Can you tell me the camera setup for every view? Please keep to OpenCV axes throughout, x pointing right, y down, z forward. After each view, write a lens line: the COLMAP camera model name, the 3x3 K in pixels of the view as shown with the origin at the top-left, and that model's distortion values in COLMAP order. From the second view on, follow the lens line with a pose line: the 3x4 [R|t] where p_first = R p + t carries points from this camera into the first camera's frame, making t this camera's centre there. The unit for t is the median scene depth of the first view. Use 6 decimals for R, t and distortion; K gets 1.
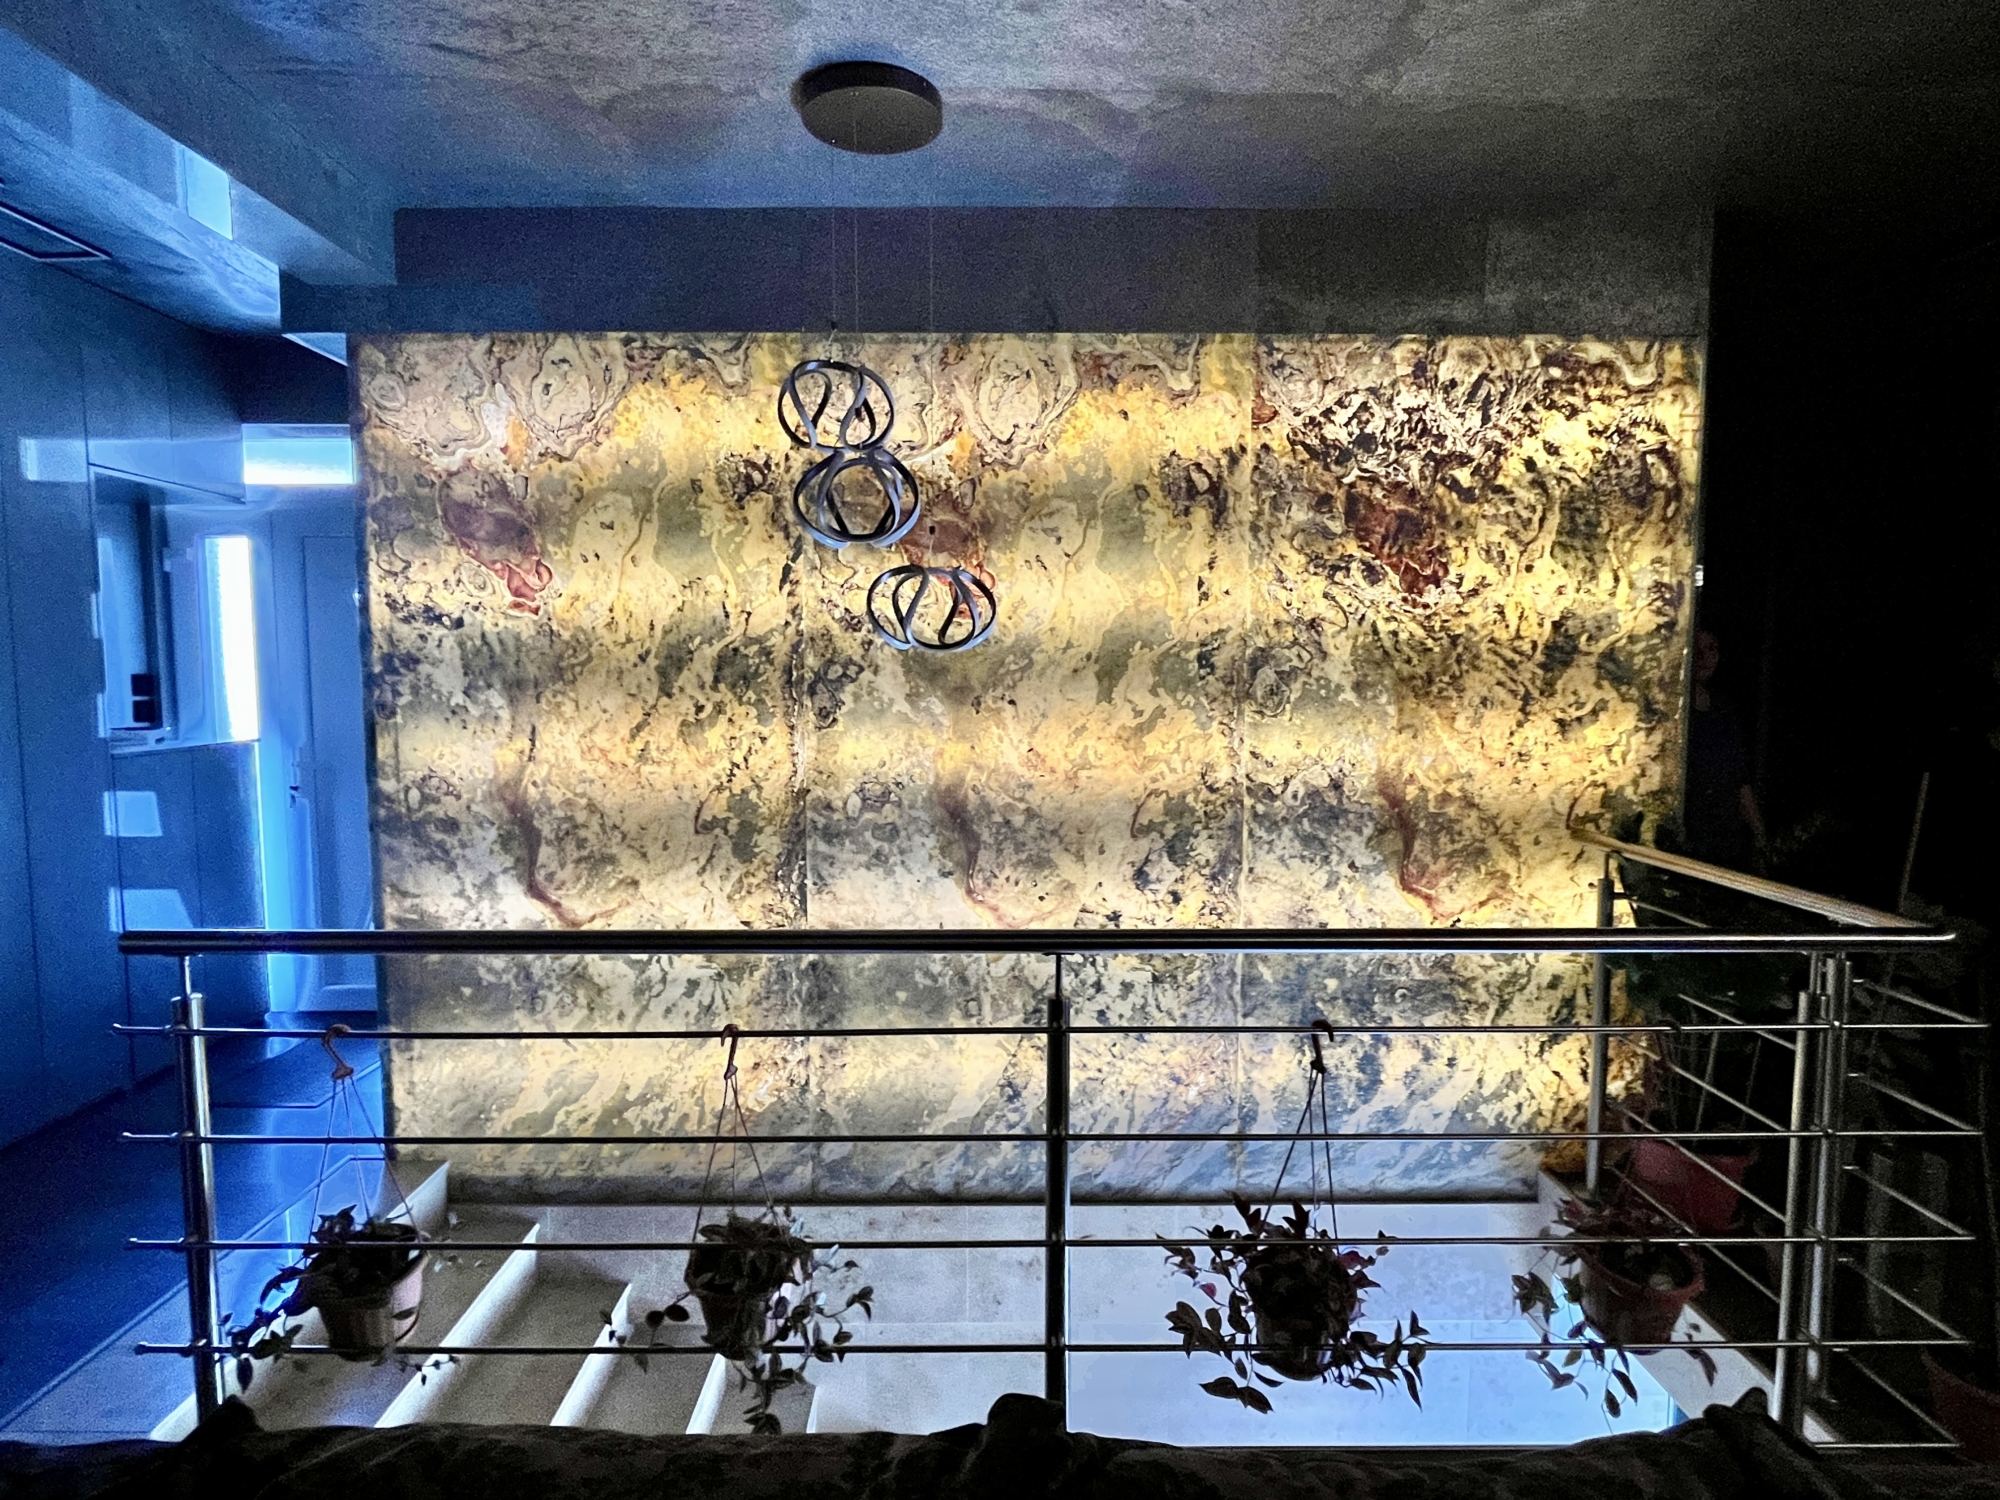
lens RADIAL K [[1031.2, 0, 997.0], [0, 1031.2, 752.3], [0, 0, 1]] dist [0.000947, -0.000211]
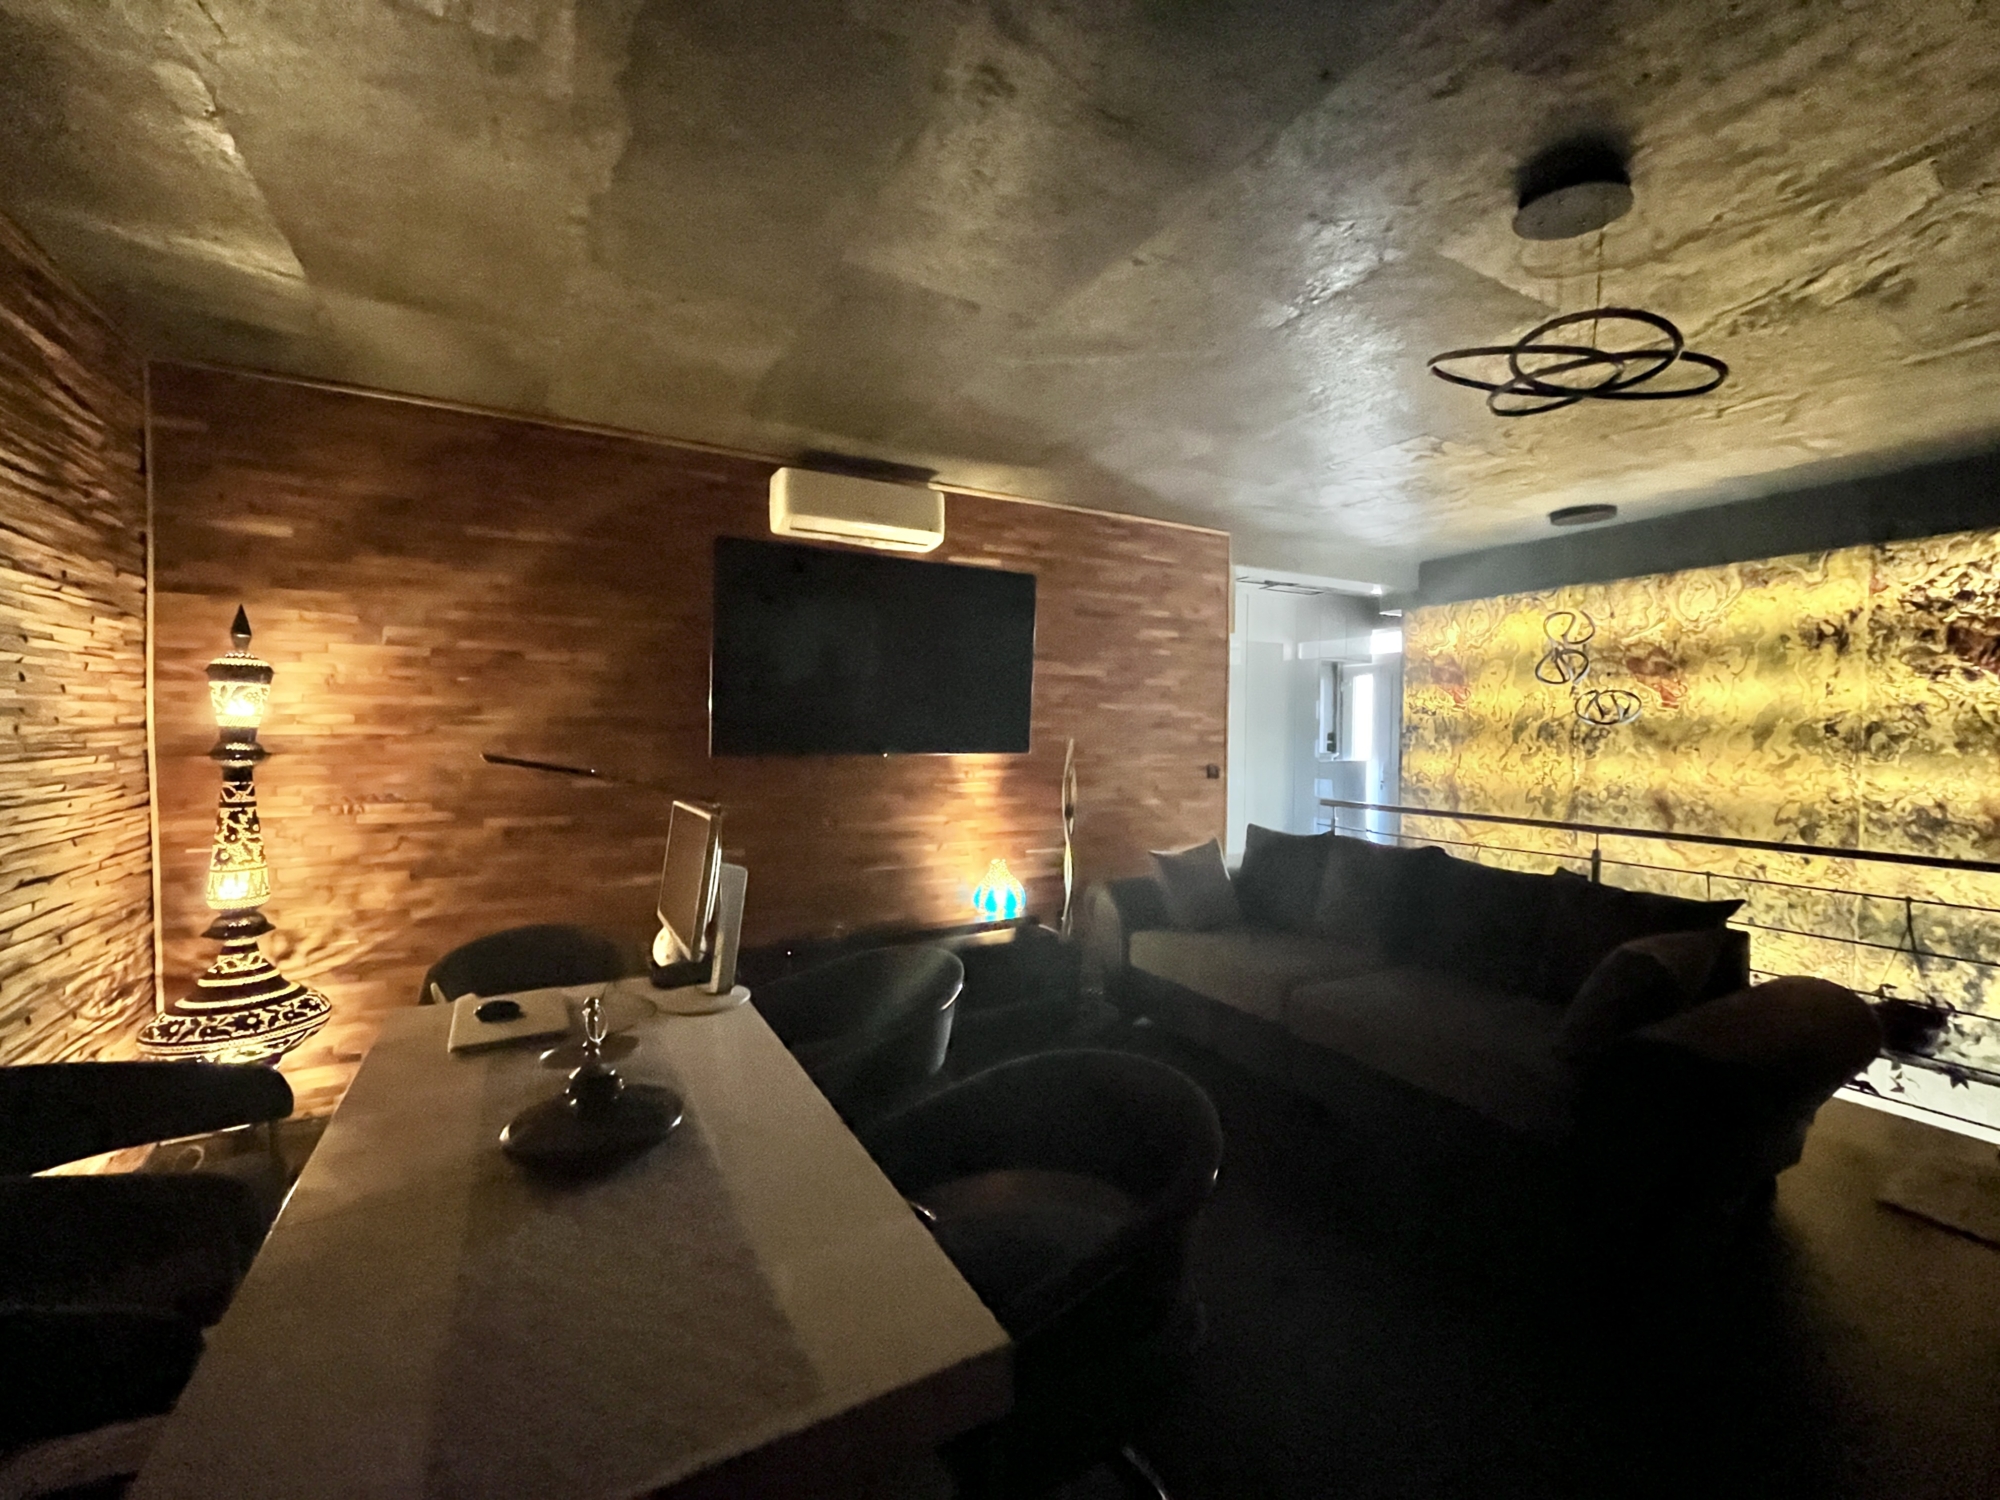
lens RADIAL K [[805.9, 0, 1000.3], [0, 805.9, 745.6], [0, 0, 1]] dist [0.000259, -0.000124]
pose [[0.471809, 0.021231, -0.881445, 0.749738], [-0.072772, 0.997237, -0.014932, 0.064633], [0.878693, 0.071190, 0.472050, -0.907026]]
